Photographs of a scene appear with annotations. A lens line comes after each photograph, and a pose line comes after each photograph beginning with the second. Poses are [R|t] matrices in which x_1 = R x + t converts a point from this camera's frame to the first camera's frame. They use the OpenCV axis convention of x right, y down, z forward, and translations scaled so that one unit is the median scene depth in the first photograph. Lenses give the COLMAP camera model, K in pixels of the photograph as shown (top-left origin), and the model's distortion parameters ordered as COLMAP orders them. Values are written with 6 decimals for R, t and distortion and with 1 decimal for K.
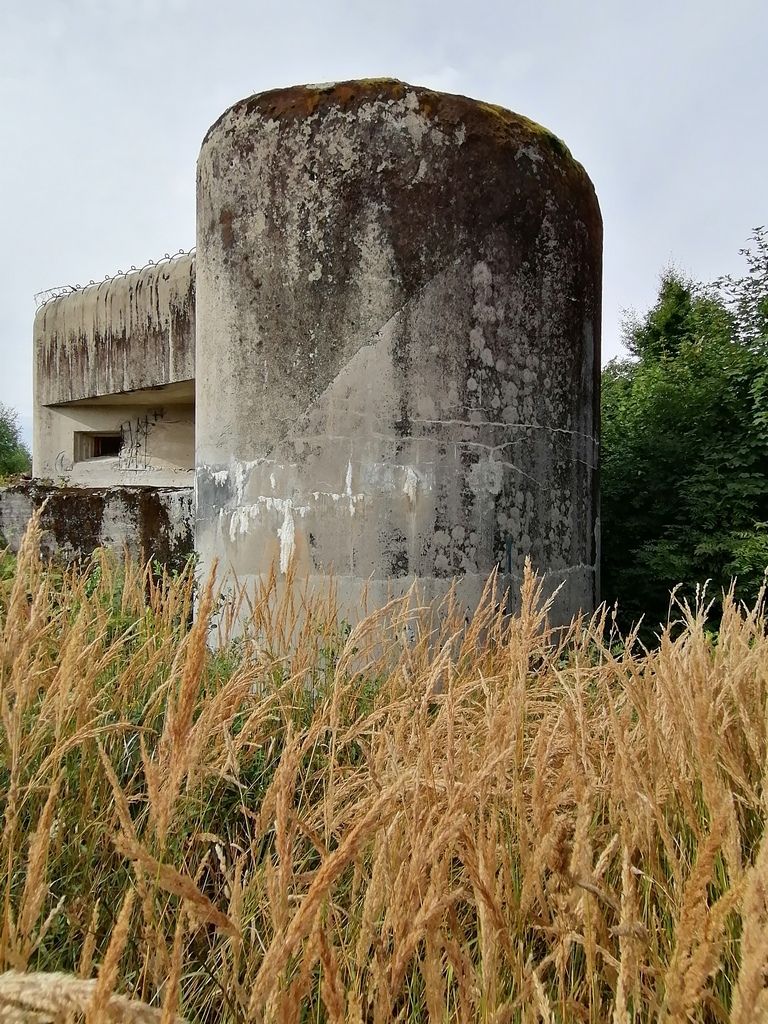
lens RADIAL K [[496.2, 0, 384.2], [0, 496.2, 508.1], [0, 0, 1]] dist [-0.002108, -0.000069]
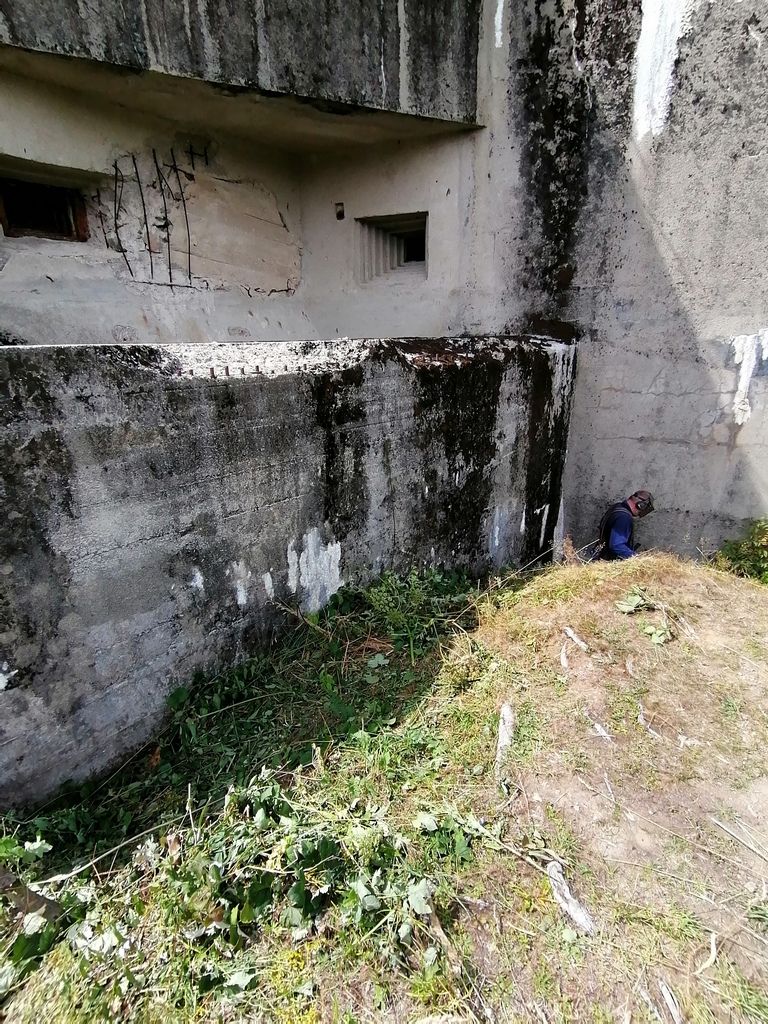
lens RADIAL K [[507.9, 0, 382.9], [0, 507.9, 522.1], [0, 0, 1]] dist [-0.015151, -0.003799]
pose [[0.596732, -0.290466, 0.748024, -0.882622], [-0.002489, 0.931512, 0.363702, -0.047094], [-0.802437, -0.218895, 0.555140, 0.596770]]
